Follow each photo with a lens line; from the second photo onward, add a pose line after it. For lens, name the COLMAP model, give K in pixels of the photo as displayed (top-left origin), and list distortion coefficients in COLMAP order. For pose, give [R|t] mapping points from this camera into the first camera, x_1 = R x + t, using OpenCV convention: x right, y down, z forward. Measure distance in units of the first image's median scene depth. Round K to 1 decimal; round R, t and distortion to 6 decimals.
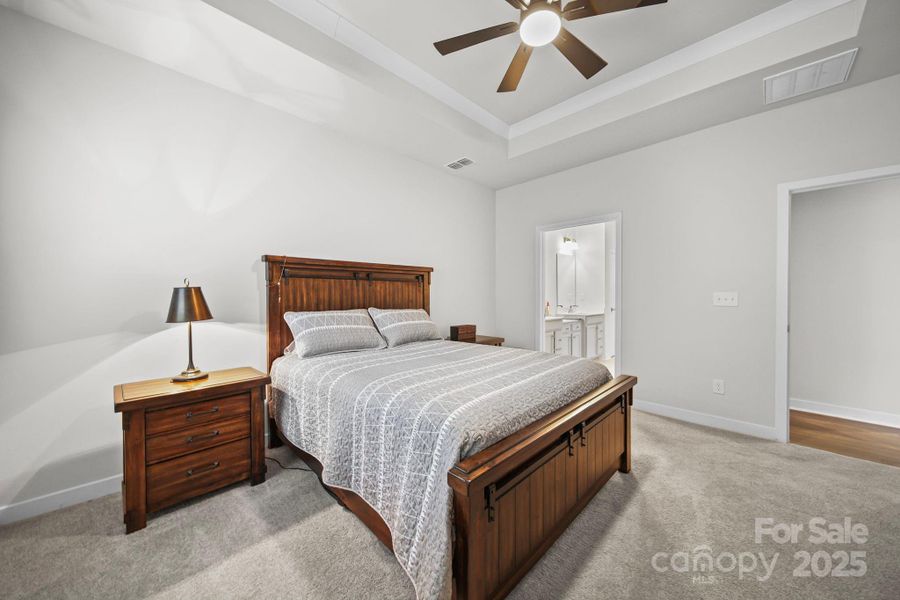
lens RADIAL K [[322.5, 0, 454.1], [0, 322.5, 294.9], [0, 0, 1]] dist [-0.000020, 0.000017]
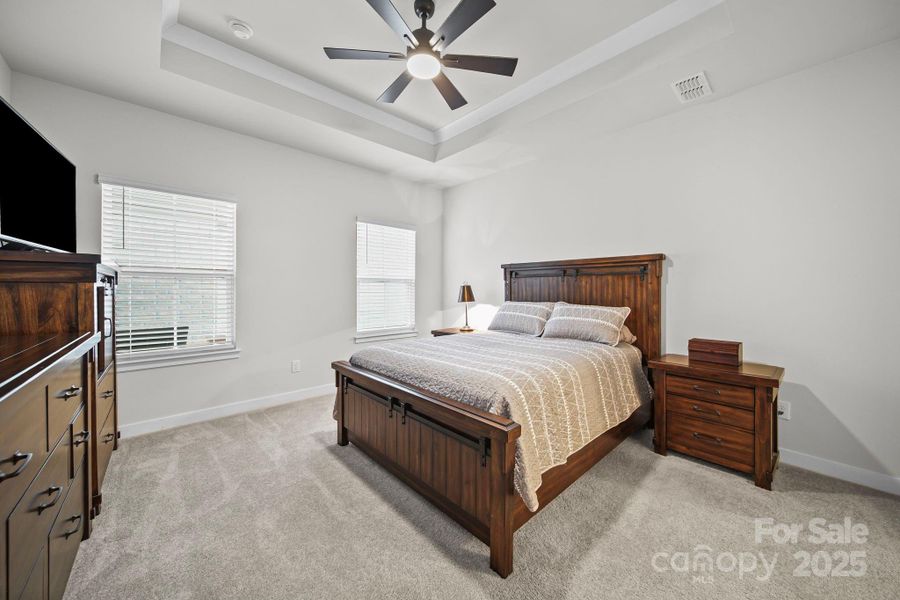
lens RADIAL K [[322.5, 0, 453.9], [0, 322.5, 294.5], [0, 0, 1]] dist [-0.000020, 0.000017]
pose [[-0.028763, 0.013152, -0.999500, 0.869046], [-0.011814, 0.999839, 0.013496, 0.005770], [0.999516, 0.012197, -0.028603, 0.697050]]
